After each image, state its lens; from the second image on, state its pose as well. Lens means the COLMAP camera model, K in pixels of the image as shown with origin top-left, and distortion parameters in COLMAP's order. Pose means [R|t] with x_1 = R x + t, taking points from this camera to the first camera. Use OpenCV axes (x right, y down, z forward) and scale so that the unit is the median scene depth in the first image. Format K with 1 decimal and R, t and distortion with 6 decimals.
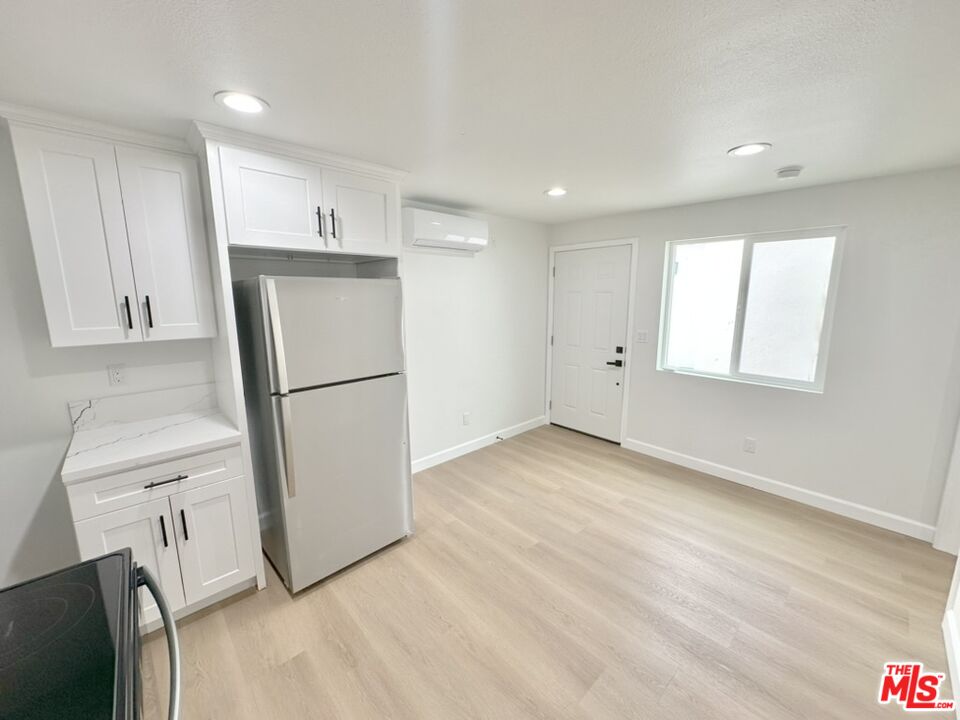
lens RADIAL K [[388.1, 0, 477.7], [0, 388.1, 358.9], [0, 0, 1]] dist [-0.001522, -0.000075]
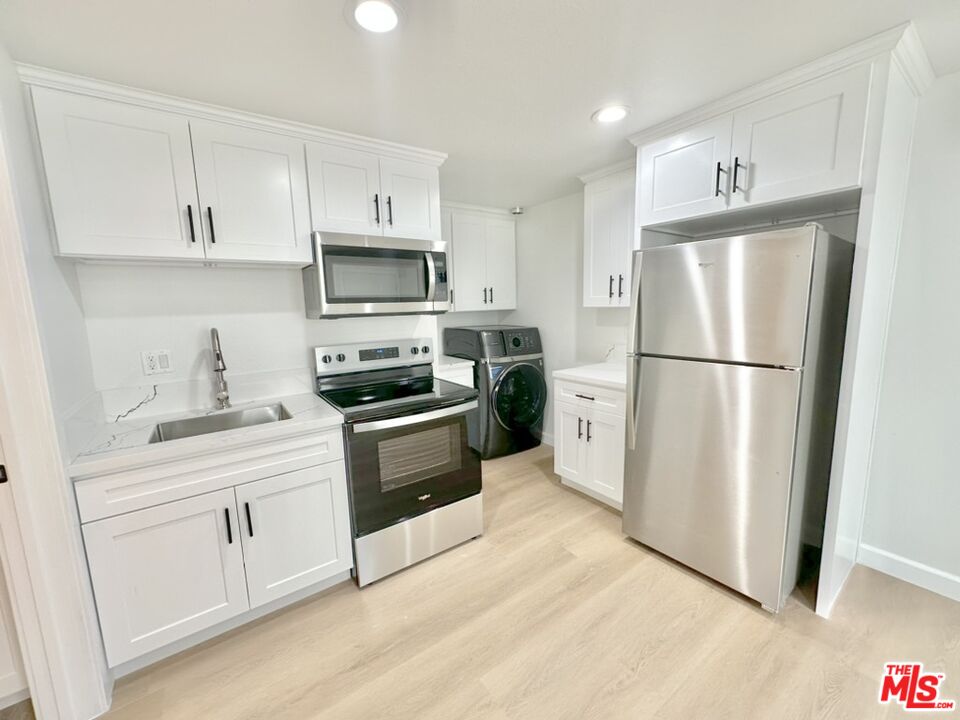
lens RADIAL K [[388.1, 0, 485.2], [0, 388.1, 360.0], [0, 0, 1]] dist [-0.001522, -0.000075]
pose [[-0.125191, 0.146008, -0.981330, 0.665491], [-0.142562, 0.976200, 0.163431, -0.016651], [0.981837, 0.160361, -0.101396, 0.693659]]
